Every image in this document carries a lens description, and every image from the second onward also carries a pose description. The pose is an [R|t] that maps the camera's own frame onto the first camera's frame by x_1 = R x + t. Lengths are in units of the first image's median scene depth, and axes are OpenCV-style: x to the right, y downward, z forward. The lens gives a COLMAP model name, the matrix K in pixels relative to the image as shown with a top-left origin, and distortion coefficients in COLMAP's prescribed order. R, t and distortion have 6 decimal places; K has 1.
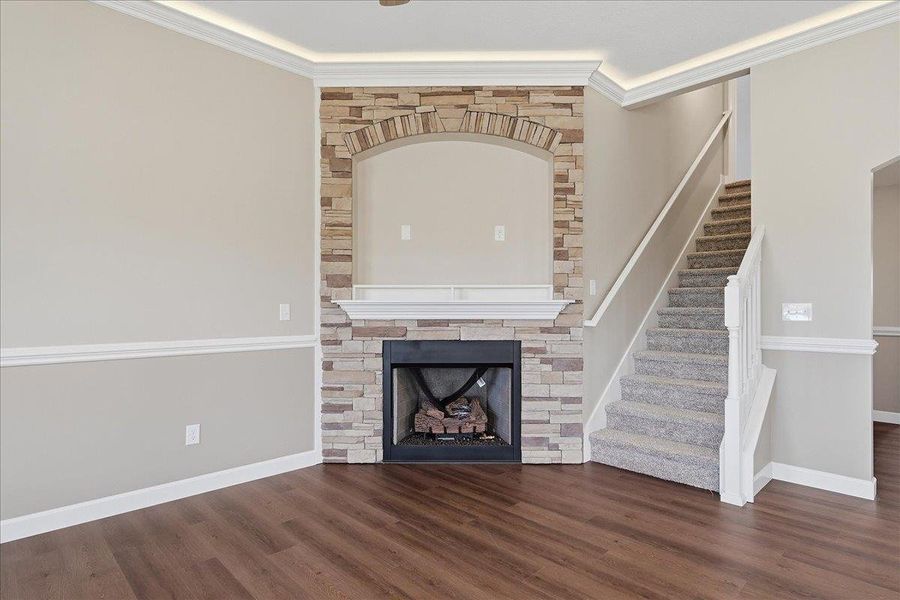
lens RADIAL K [[482.9, 0, 452.3], [0, 482.9, 306.6], [0, 0, 1]] dist [-0.001619, -0.000684]
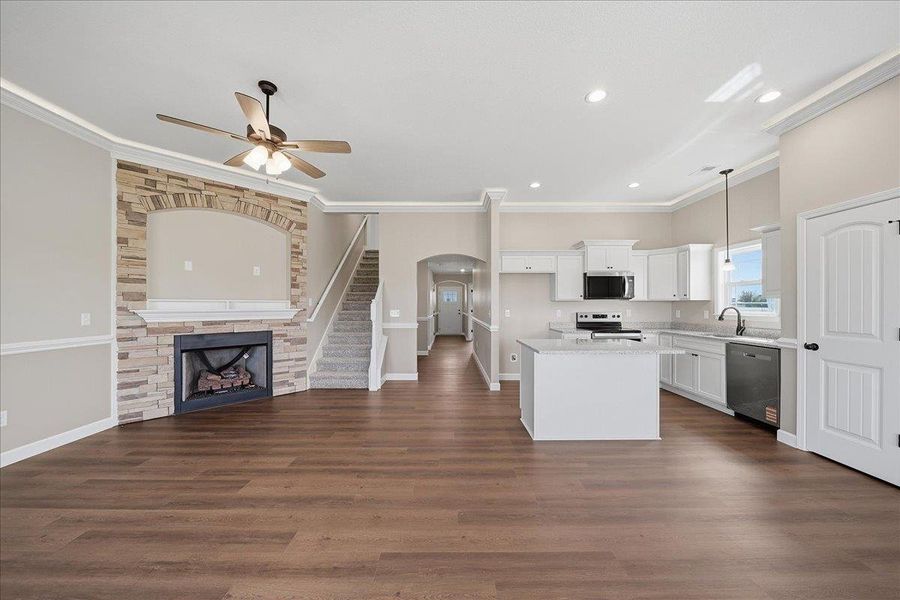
lens RADIAL K [[318.8, 0, 451.2], [0, 318.8, 304.0], [0, 0, 1]] dist [0.000296, -0.000010]
pose [[0.694274, 0.003899, 0.719700, -0.264165], [-0.001349, 0.999991, -0.004116, -0.028047], [-0.719709, 0.001886, 0.694273, -0.350502]]
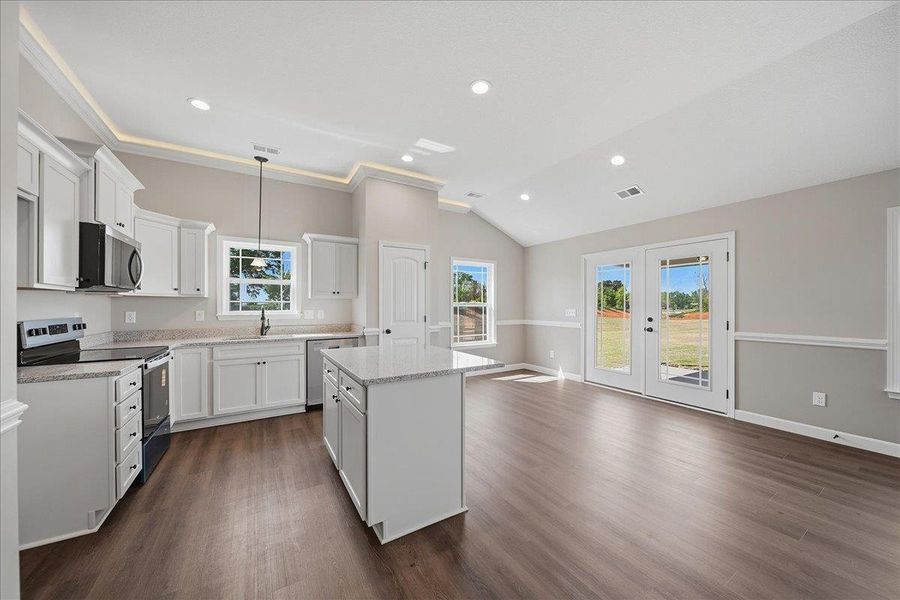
lens RADIAL K [[320.5, 0, 451.1], [0, 320.5, 307.7], [0, 0, 1]] dist [-0.018031, 0.008526]
pose [[-0.974887, -0.003125, 0.222680, 0.391536], [-0.001269, 0.999963, 0.008475, -0.026856], [-0.222698, 0.007980, -0.974855, 0.620067]]
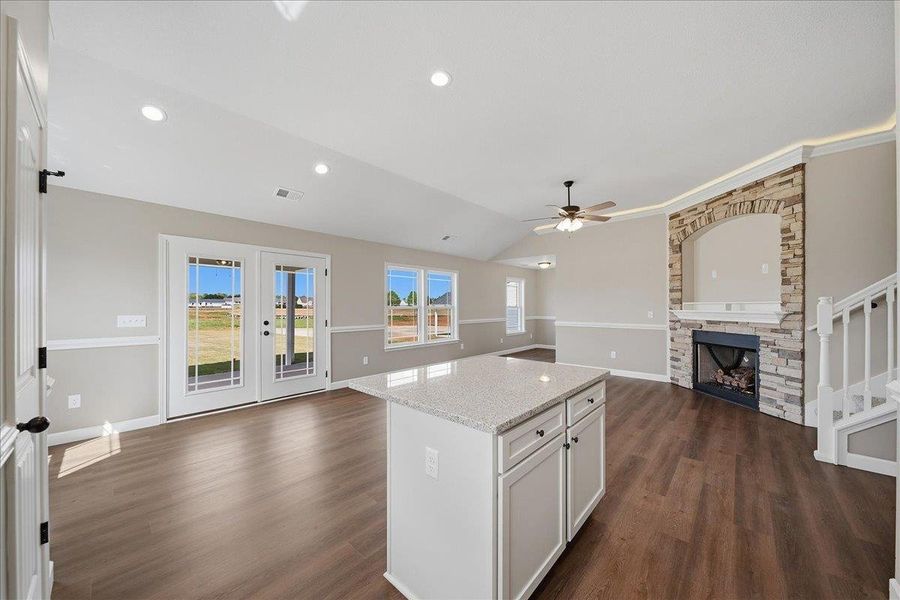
lens RADIAL K [[321.9, 0, 450.0], [0, 321.9, 300.0], [0, 0, 1]] dist [-0.000748, -0.000201]
pose [[0.056156, -0.019306, -0.998235, 1.165266], [0.003136, 0.999812, -0.019160, -0.033410], [0.998417, -0.002054, 0.056206, -0.103212]]
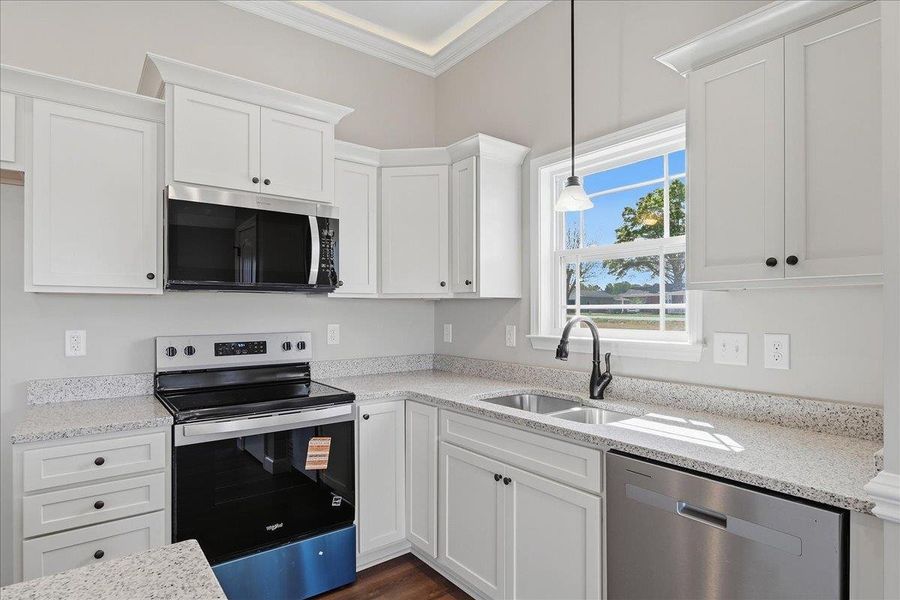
lens RADIAL K [[482.9, 0, 452.3], [0, 482.9, 306.6], [0, 0, 1]] dist [-0.001619, -0.000684]
pose [[0.117829, 0.006569, 0.993012, 0.646036], [-0.000577, 0.999978, -0.006546, -0.032147], [-0.993034, 0.000198, 0.117830, -0.193252]]
